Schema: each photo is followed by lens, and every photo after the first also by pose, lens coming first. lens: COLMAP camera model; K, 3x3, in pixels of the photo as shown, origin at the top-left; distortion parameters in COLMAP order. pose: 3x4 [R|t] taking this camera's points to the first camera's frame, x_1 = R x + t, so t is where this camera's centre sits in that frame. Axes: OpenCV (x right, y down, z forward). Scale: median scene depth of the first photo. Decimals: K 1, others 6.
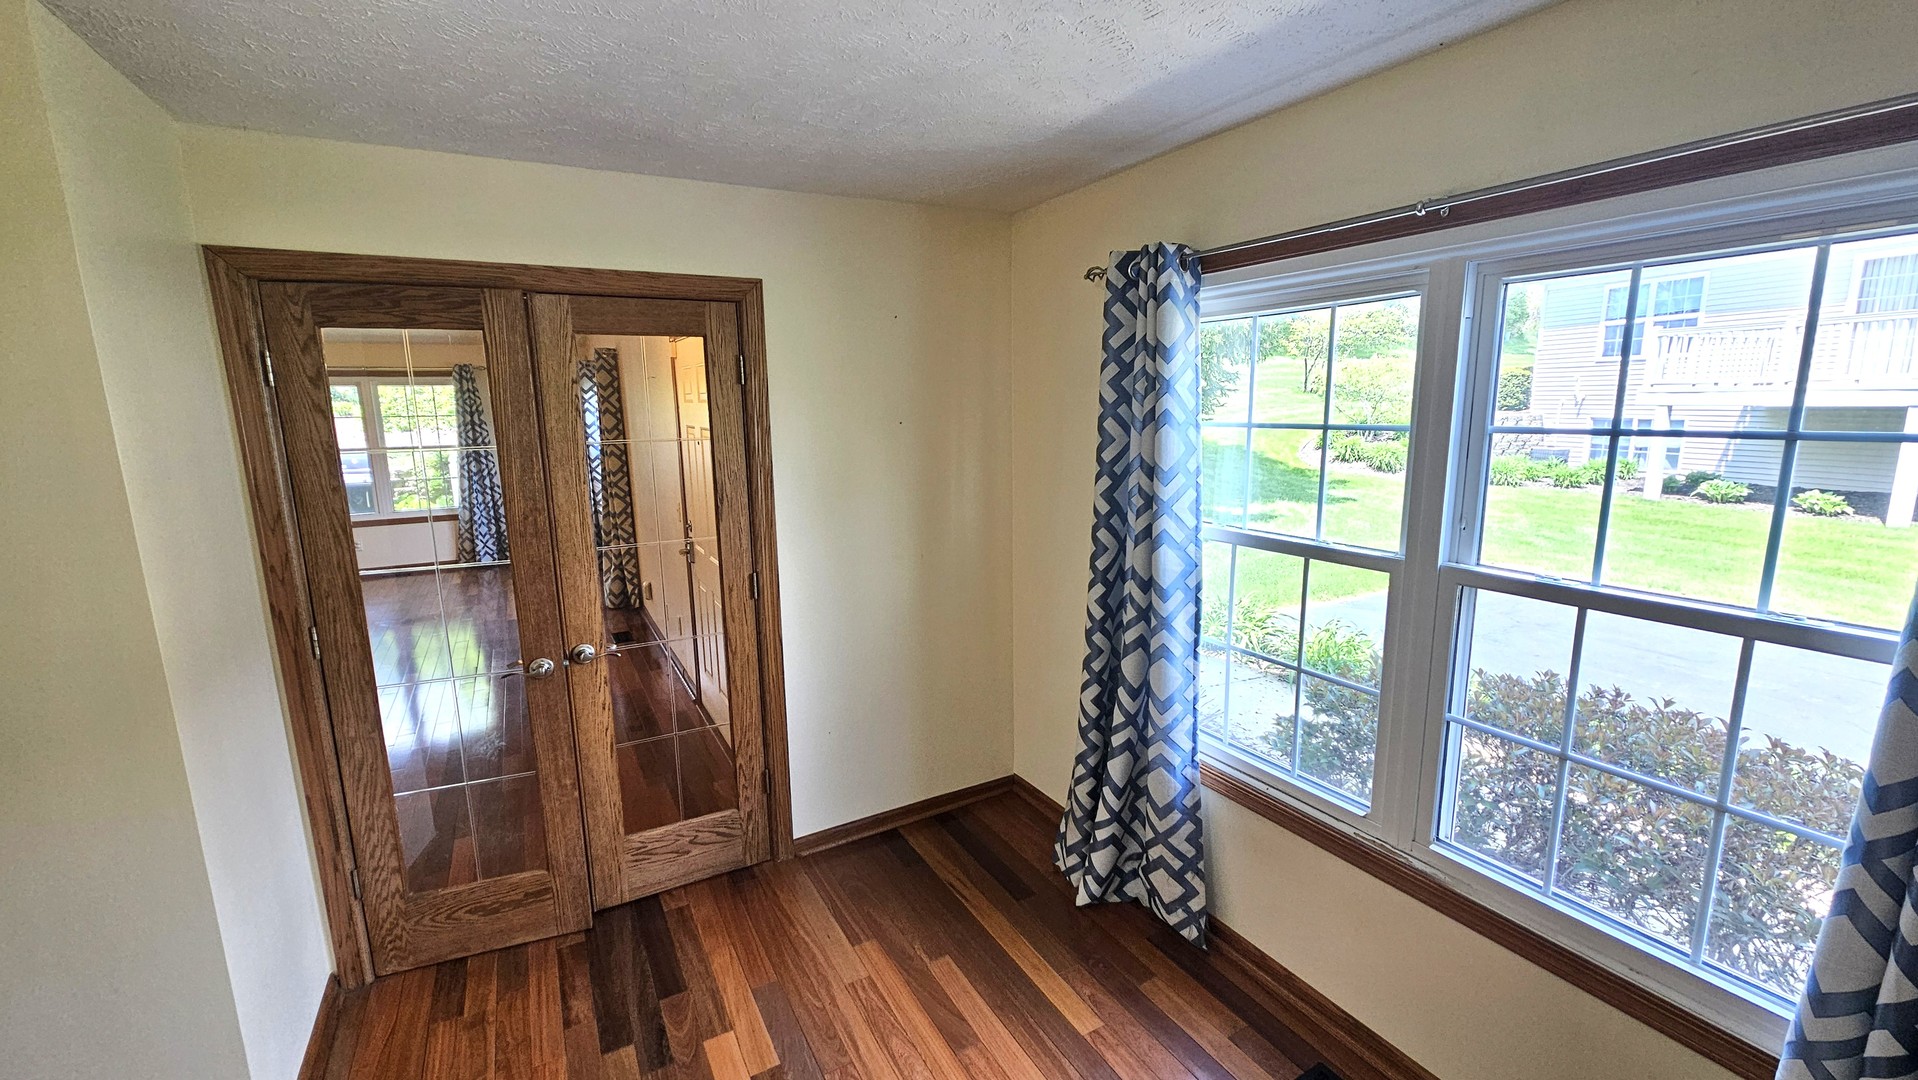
lens RADIAL K [[790.8, 0, 948.9], [0, 790.8, 549.9], [0, 0, 1]] dist [0.003656, 0.000255]
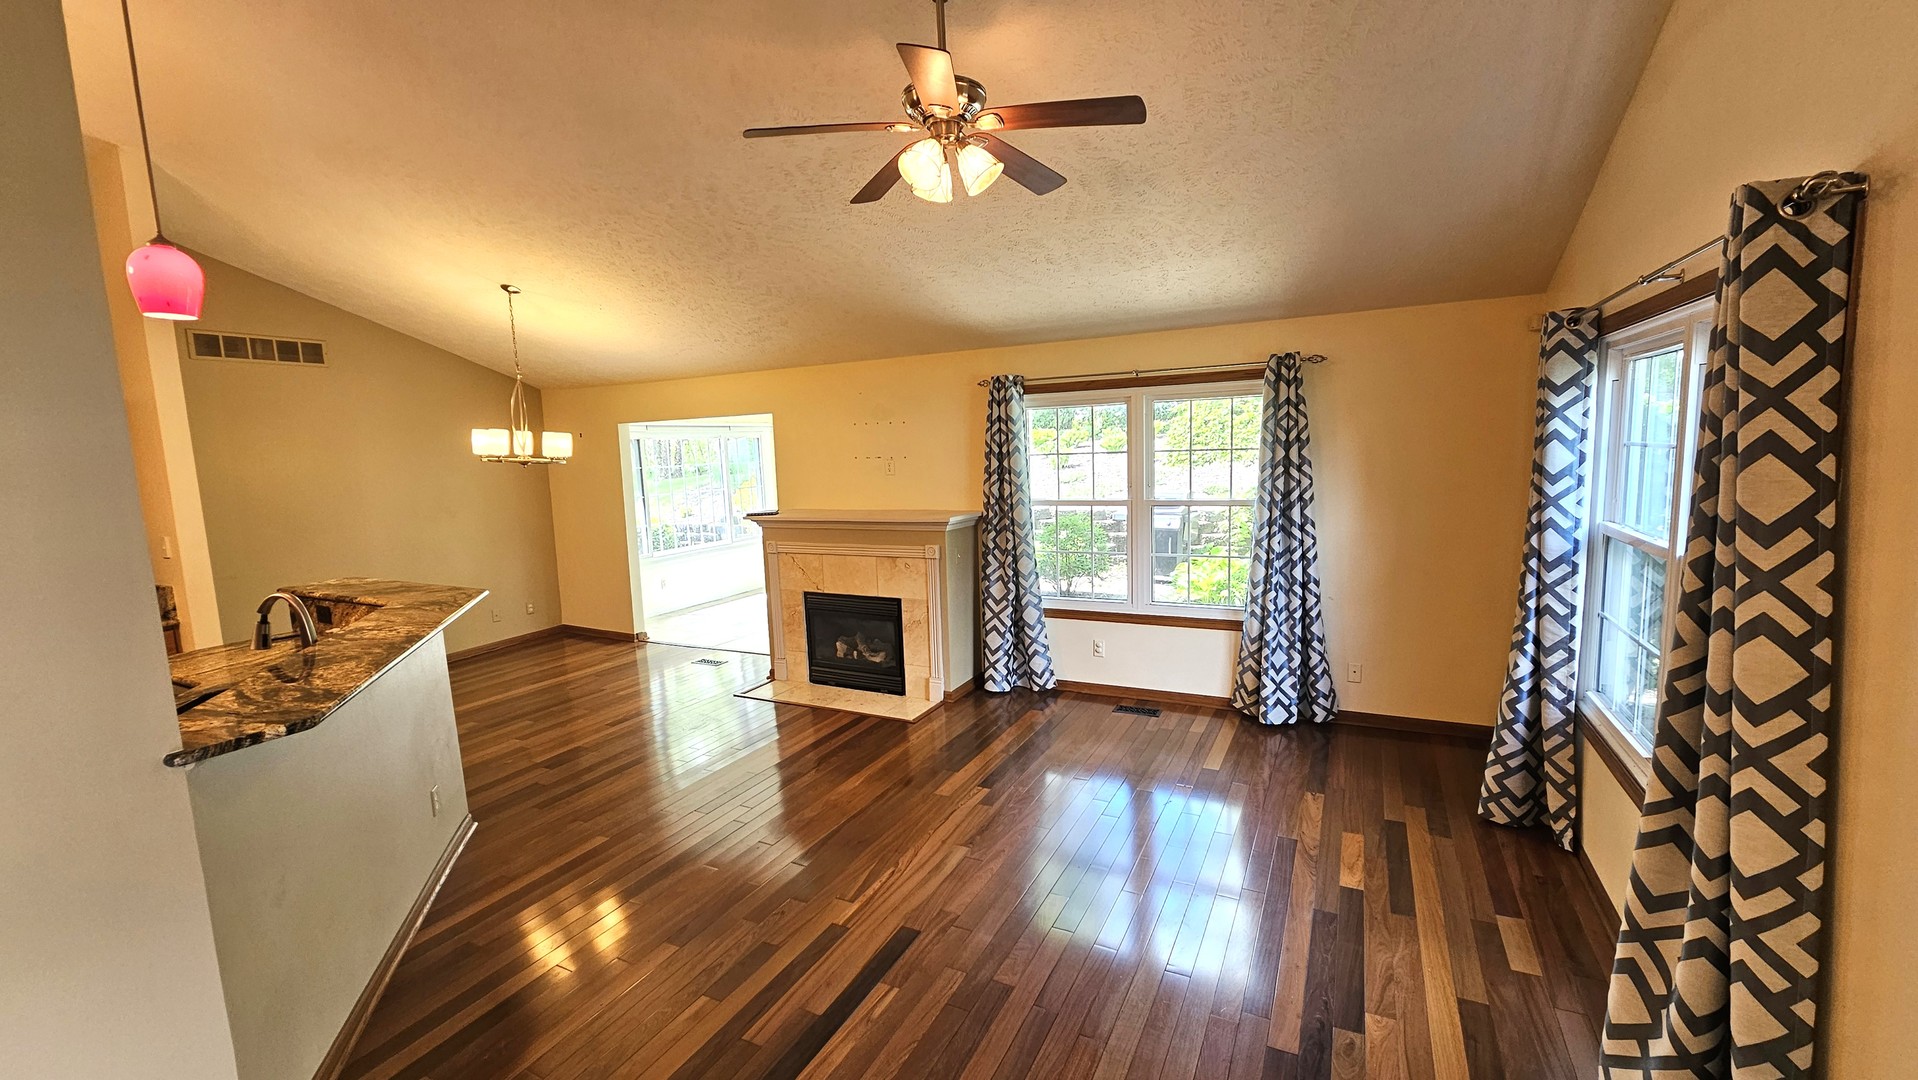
lens RADIAL K [[790.8, 0, 951.8], [0, 790.8, 539.3], [0, 0, 1]] dist [0.003656, 0.000255]
pose [[0.563796, 0.094776, -0.820458, -0.283332], [-0.125288, 0.991712, 0.028463, -0.094880], [0.816356, 0.086746, 0.570997, 0.510904]]
